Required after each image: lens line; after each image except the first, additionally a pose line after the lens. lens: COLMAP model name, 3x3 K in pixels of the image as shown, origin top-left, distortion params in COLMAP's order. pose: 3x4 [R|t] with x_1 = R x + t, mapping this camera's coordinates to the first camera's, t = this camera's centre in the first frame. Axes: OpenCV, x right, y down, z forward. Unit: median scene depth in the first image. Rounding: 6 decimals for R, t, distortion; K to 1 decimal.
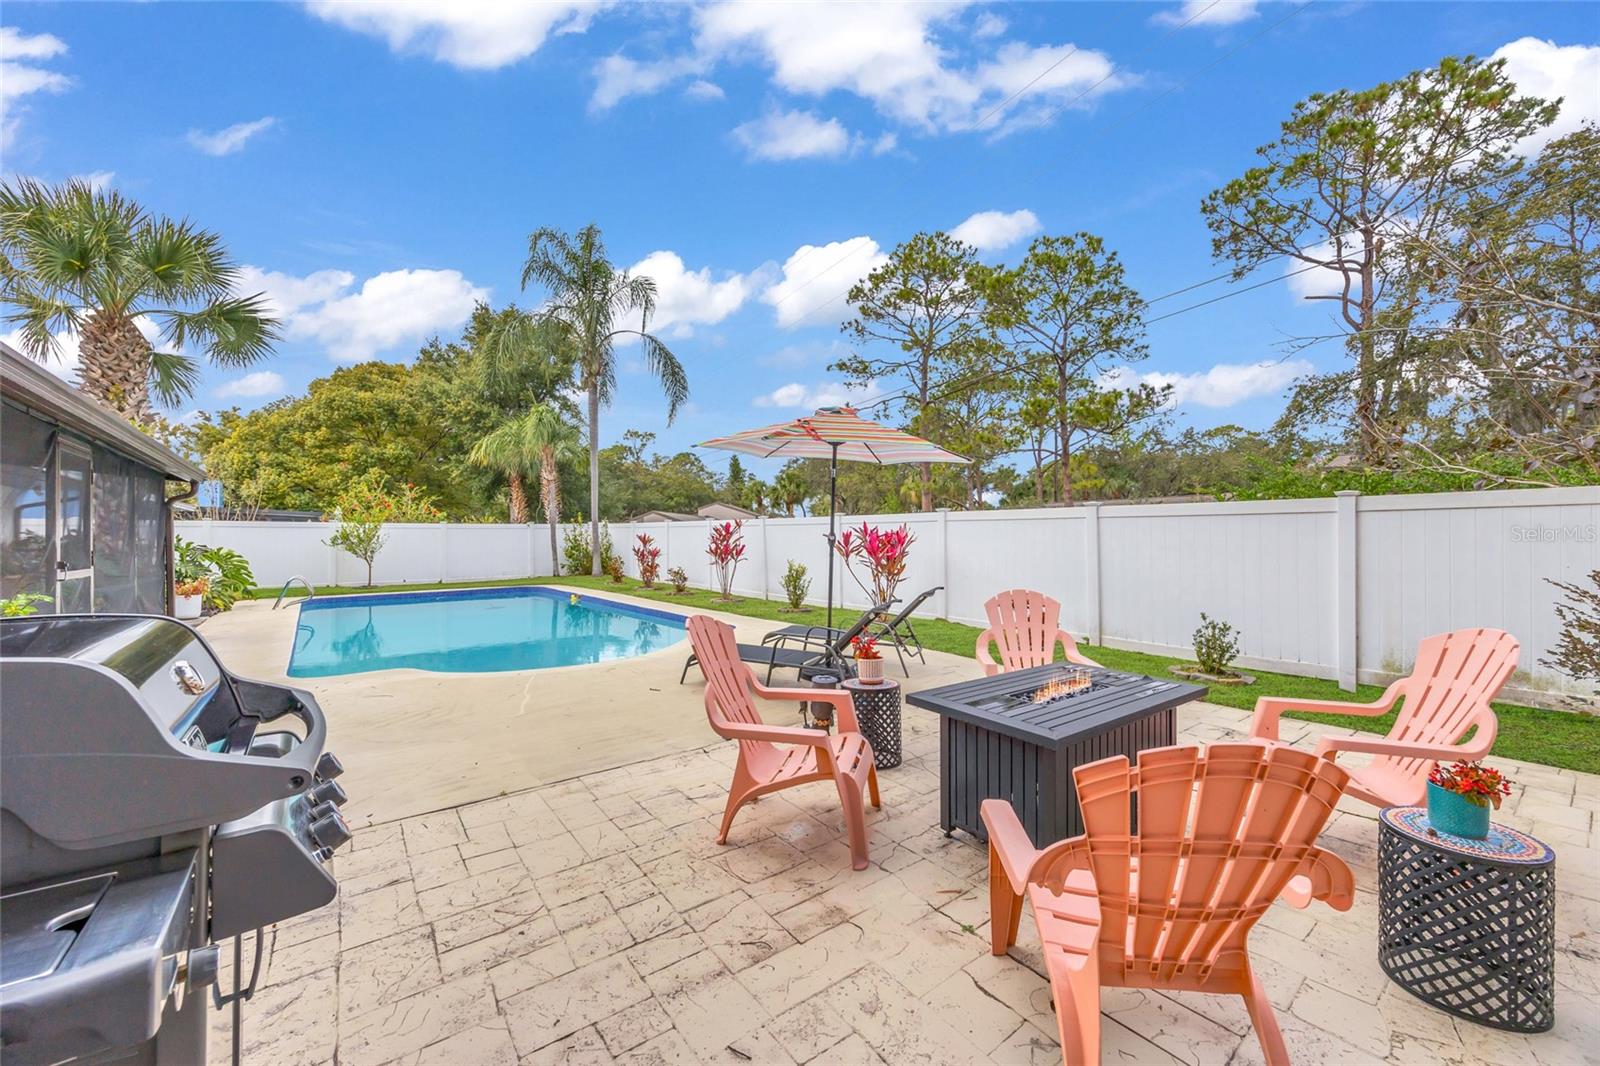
lens RADIAL K [[612.7, 0, 804.2], [0, 612.7, 534.5], [0, 0, 1]] dist [-0.002662, 0.000050]
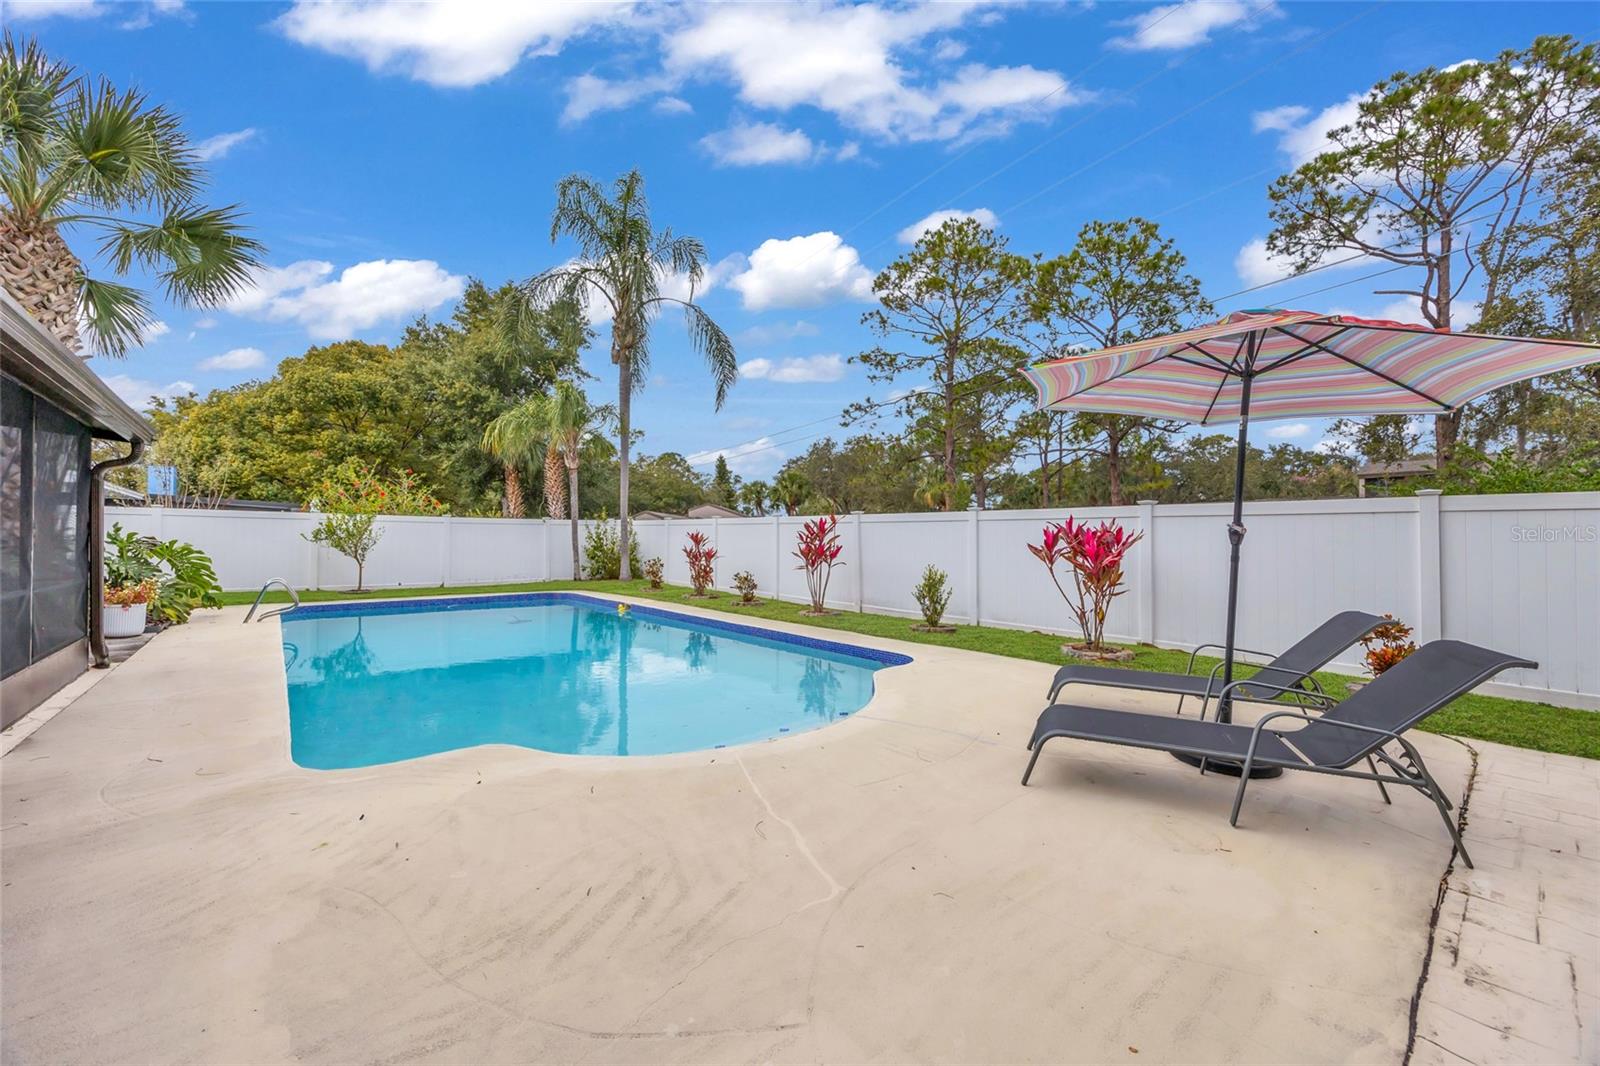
lens RADIAL K [[612.7, 0, 804.2], [0, 612.7, 534.5], [0, 0, 1]] dist [-0.002662, 0.000050]
pose [[0.999145, 0.013331, 0.039132, -0.101396], [-0.013056, 0.999888, -0.007269, 0.004820], [-0.039225, 0.006752, 0.999208, 0.105388]]
